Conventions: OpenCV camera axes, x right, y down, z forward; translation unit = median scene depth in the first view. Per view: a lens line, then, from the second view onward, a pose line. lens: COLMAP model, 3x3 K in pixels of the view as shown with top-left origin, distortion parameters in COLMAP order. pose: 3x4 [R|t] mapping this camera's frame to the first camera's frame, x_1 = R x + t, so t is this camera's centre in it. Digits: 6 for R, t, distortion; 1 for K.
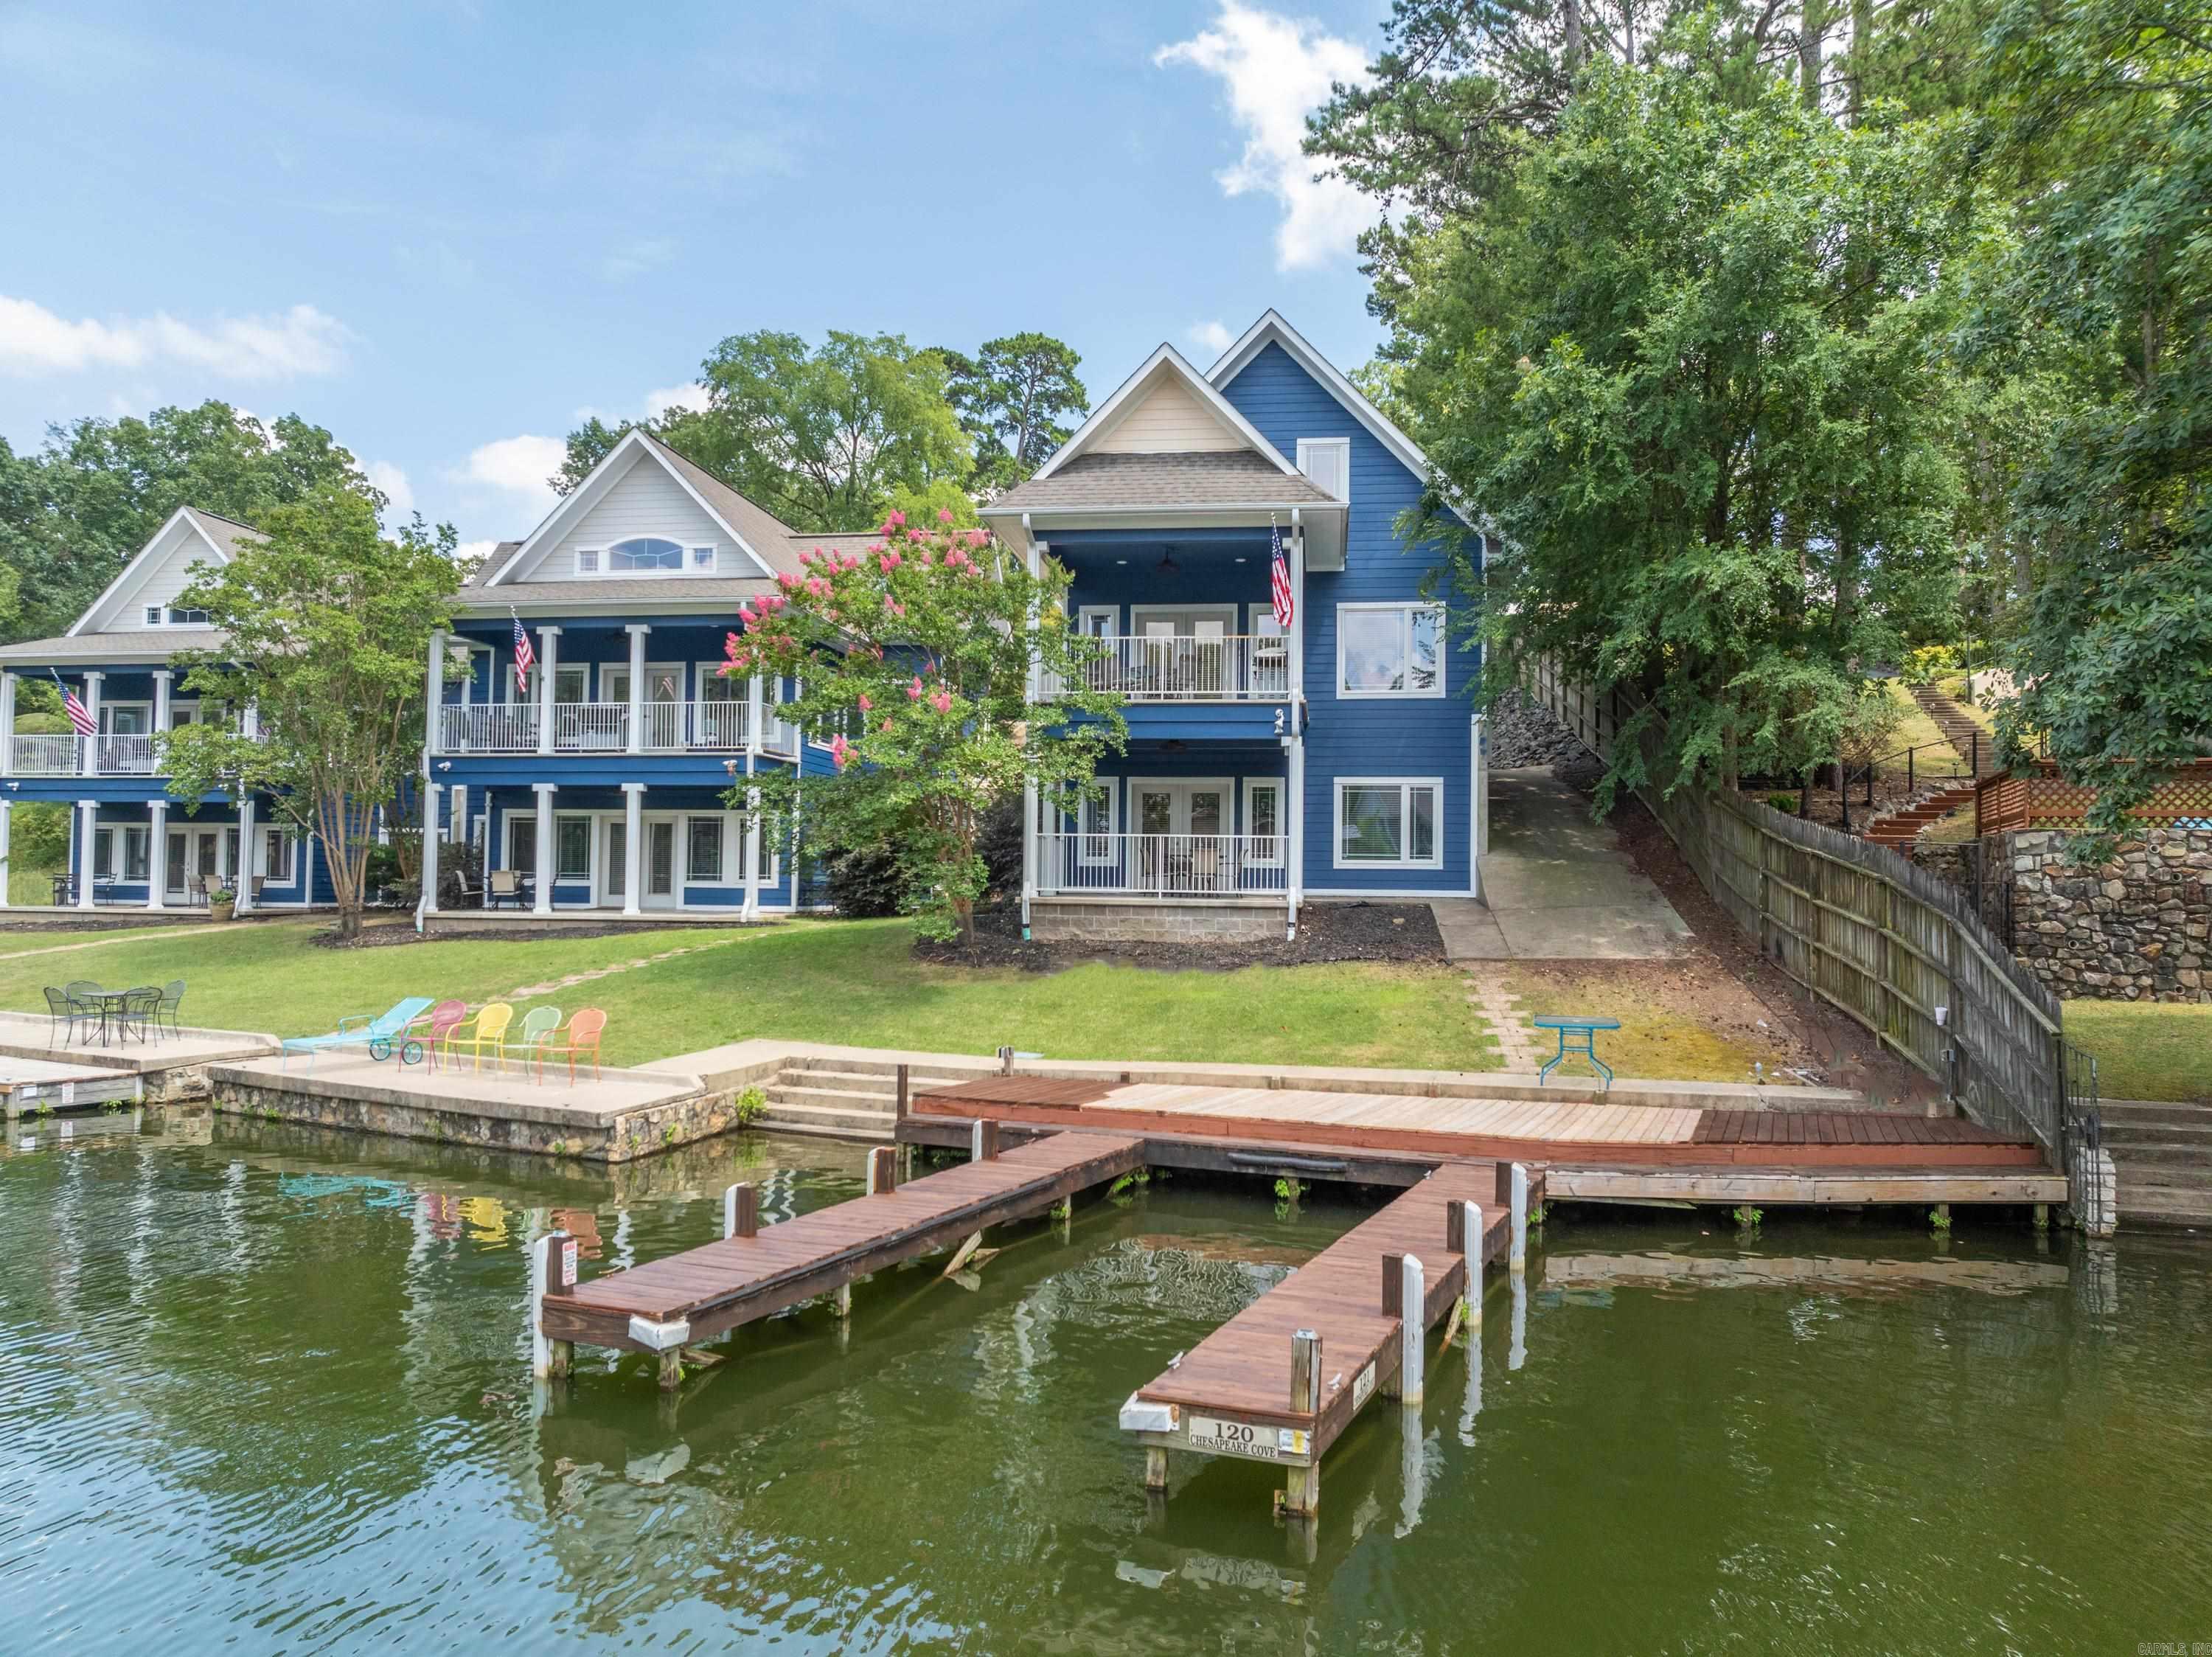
lens RADIAL K [[1587.6, 0, 1102.8], [0, 1587.6, 820.5], [0, 0, 1]] dist [-0.042297, 0.004518]
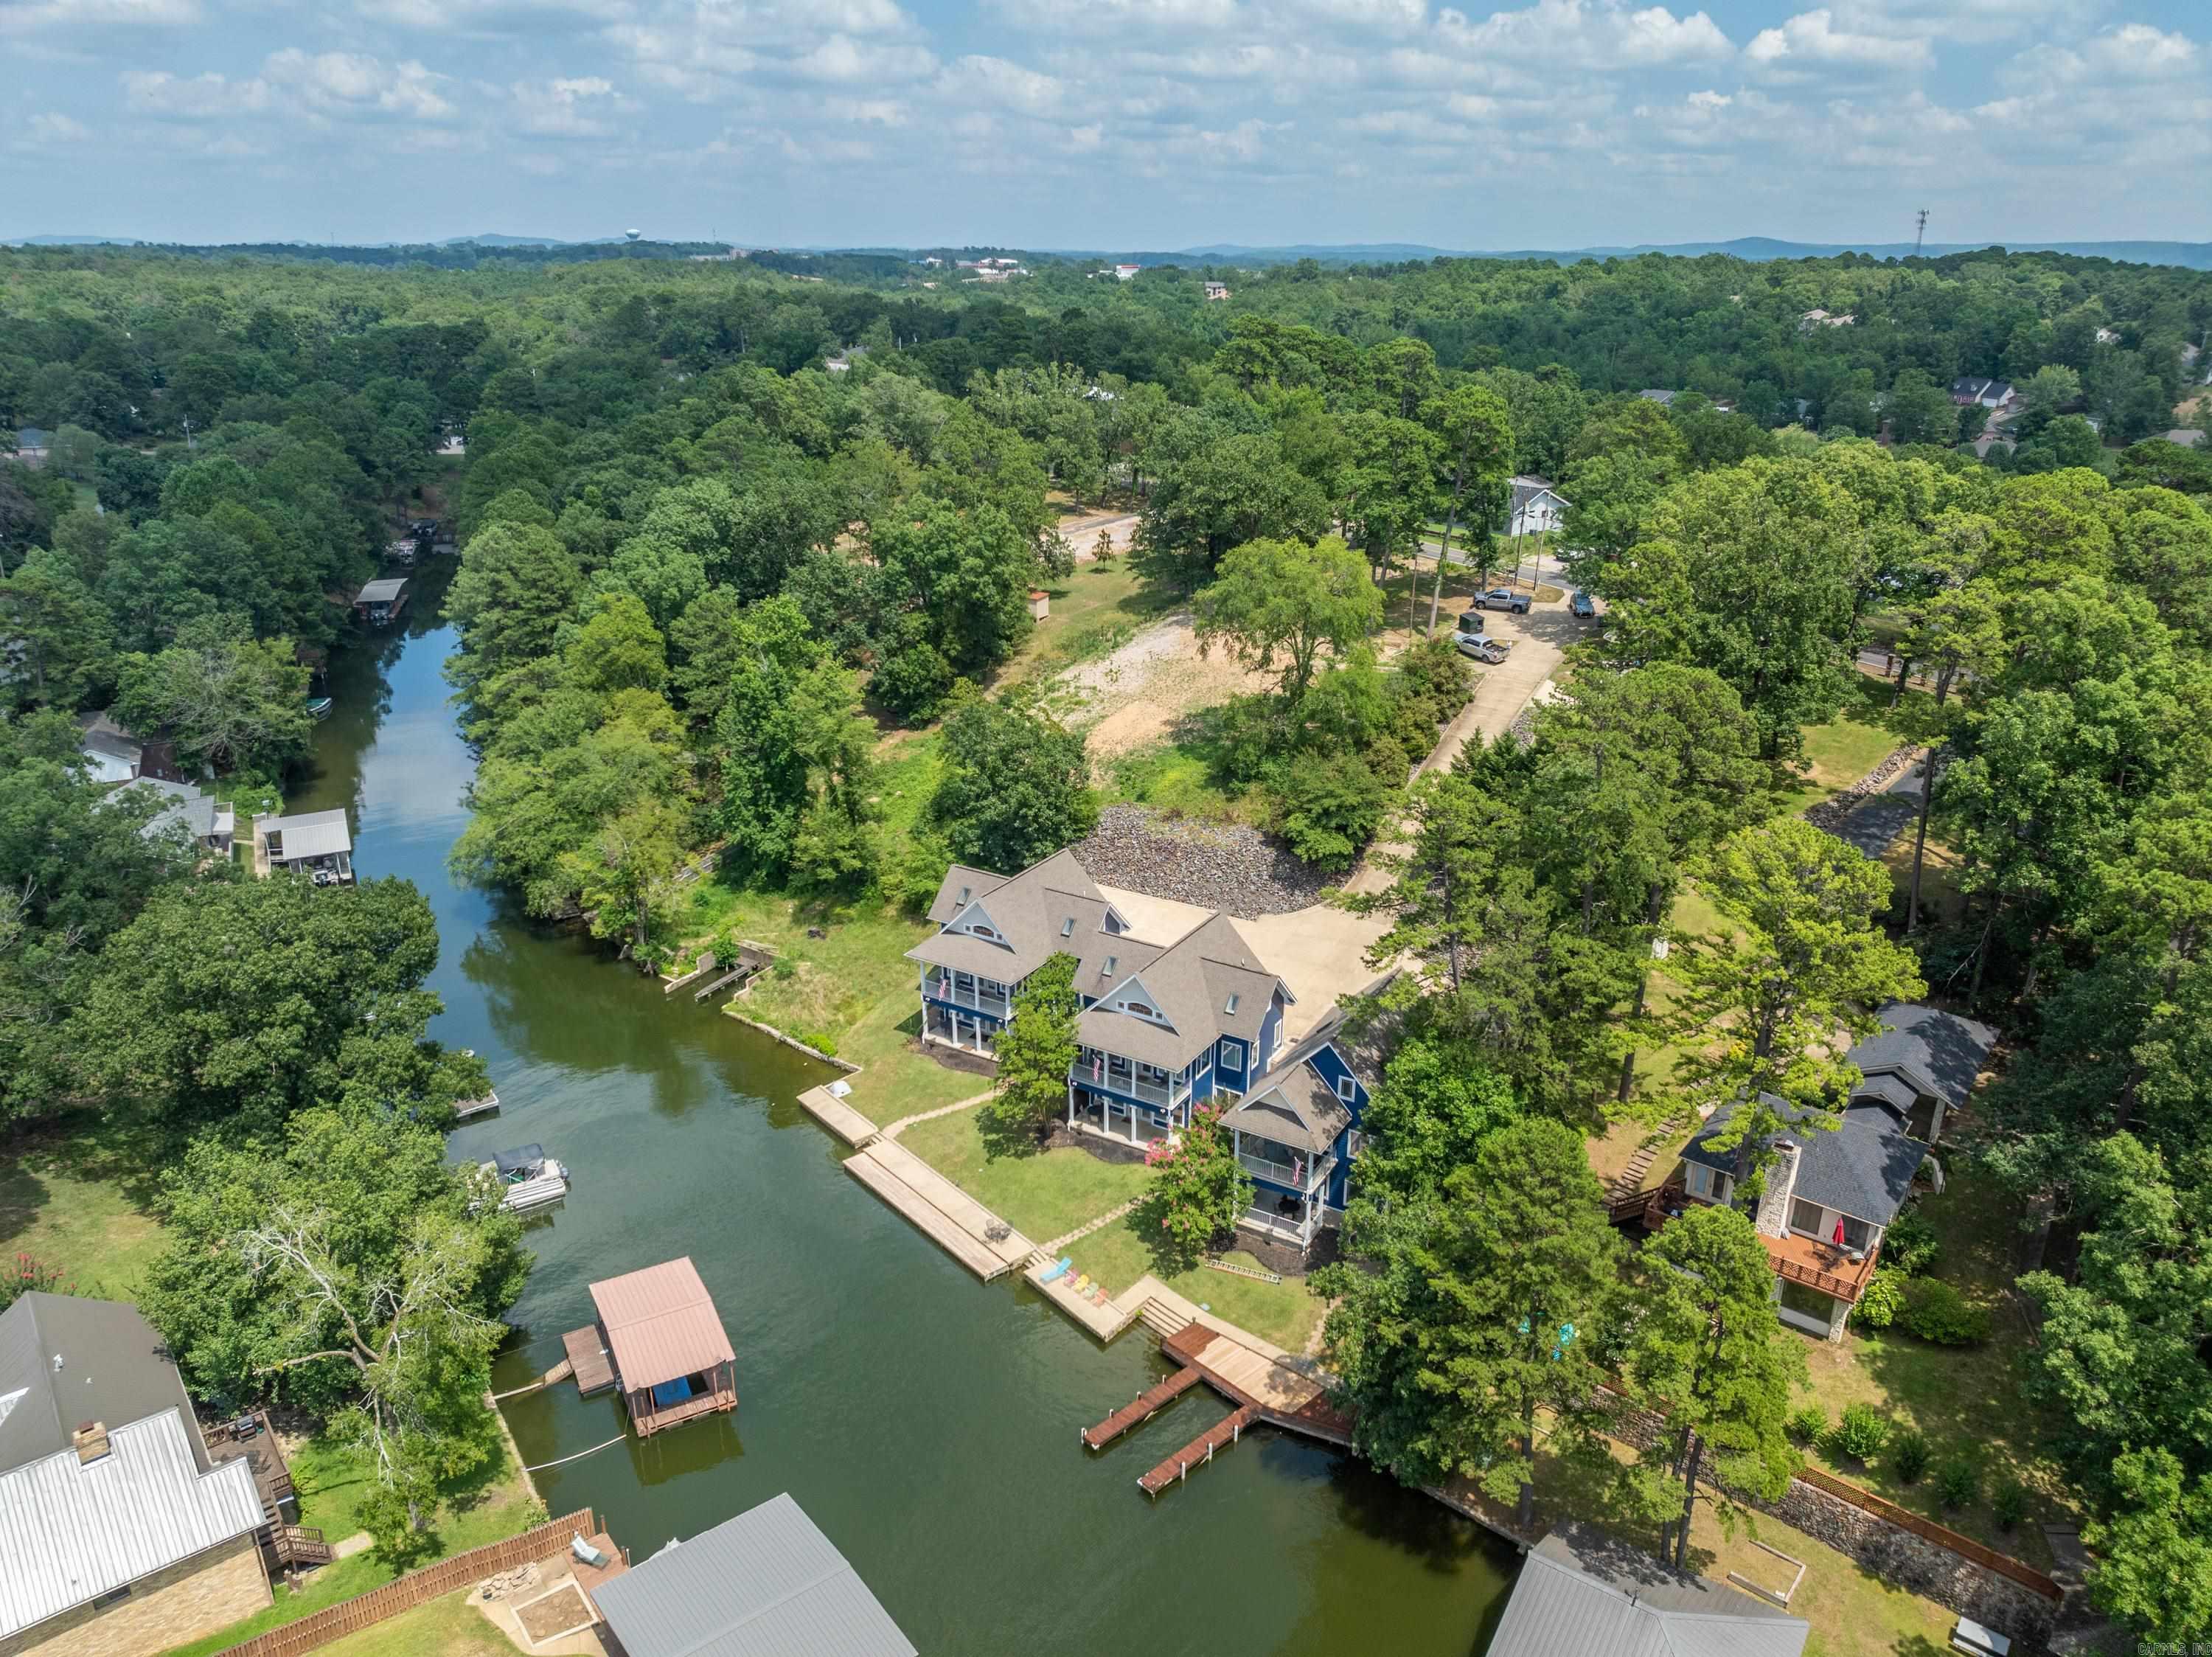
lens RADIAL K [[1587.6, 0, 1104.7], [0, 1587.6, 825.6], [0, 0, 1]] dist [-0.042297, 0.004518]
pose [[0.922143, 0.121239, -0.367361, 0.846087], [0.035825, 0.918777, 0.393149, -2.083846], [0.385188, -0.375700, 0.842900, -1.652506]]
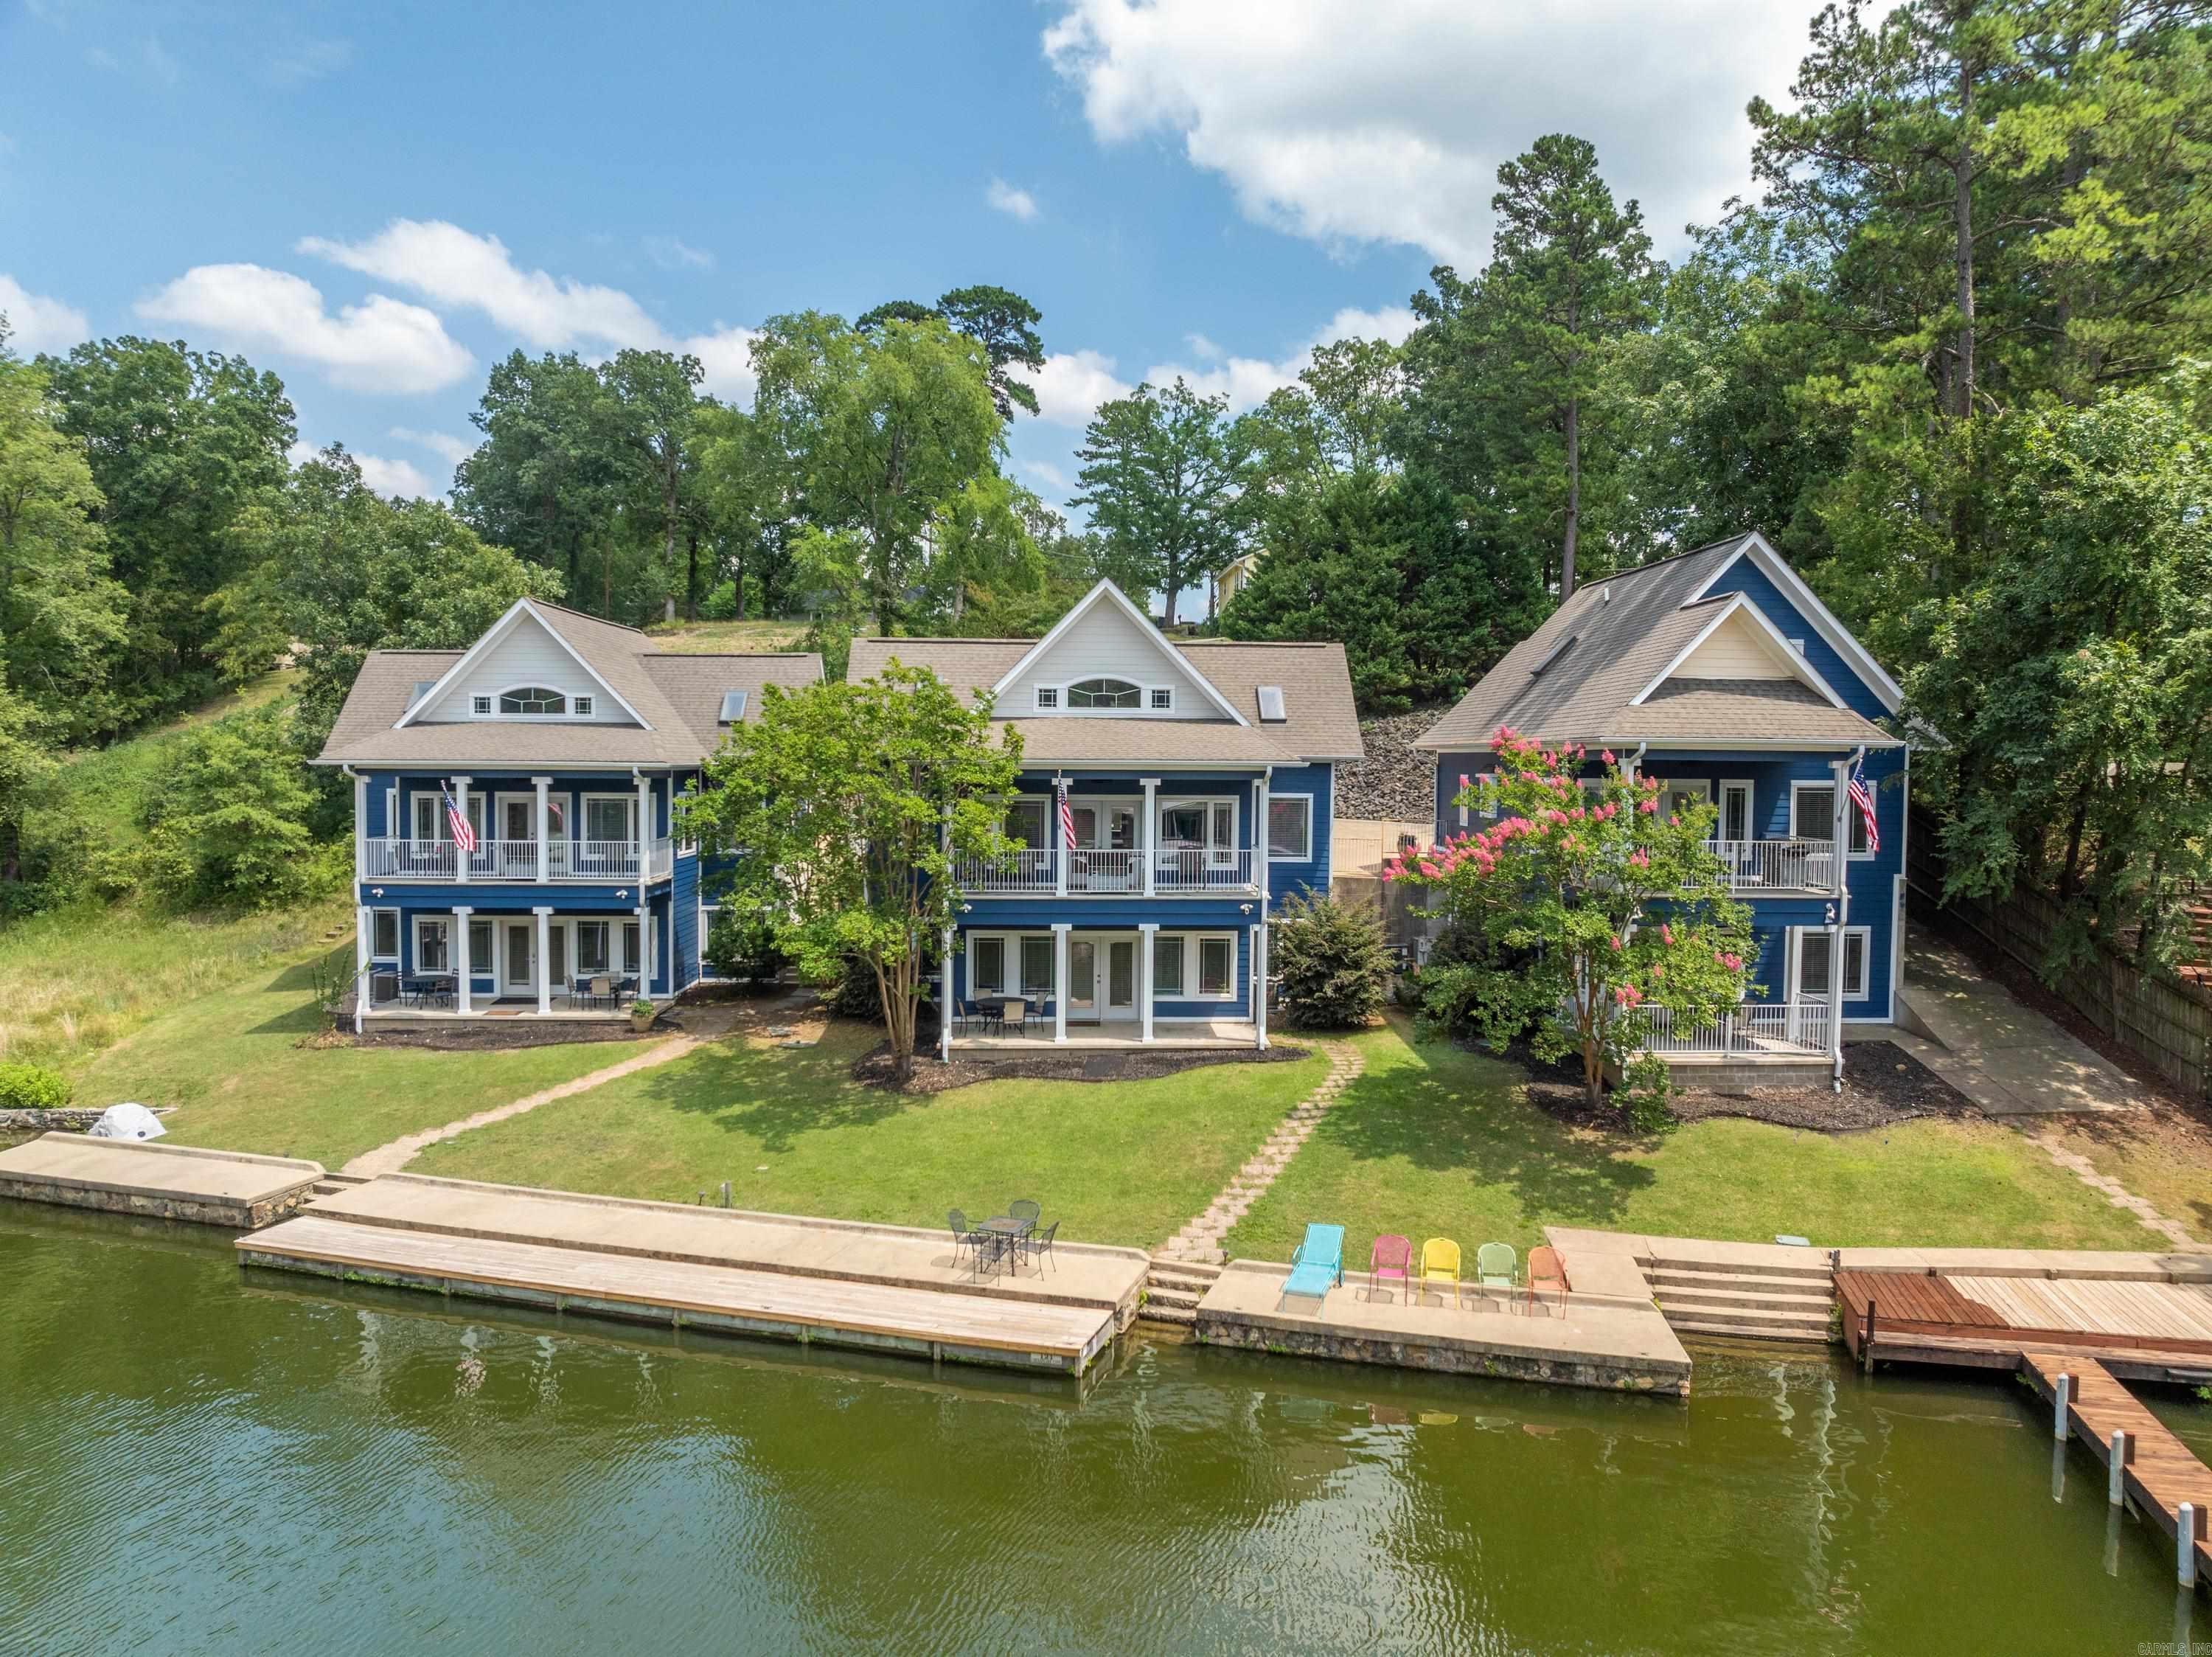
lens RADIAL K [[1587.6, 0, 1093.4], [0, 1587.6, 826.1], [0, 0, 1]] dist [-0.042297, 0.004518]
pose [[0.983147, -0.013650, 0.182308, -0.665556], [-0.003065, 0.995838, 0.091090, -0.237486], [-0.182793, -0.090114, 0.979013, -0.079817]]
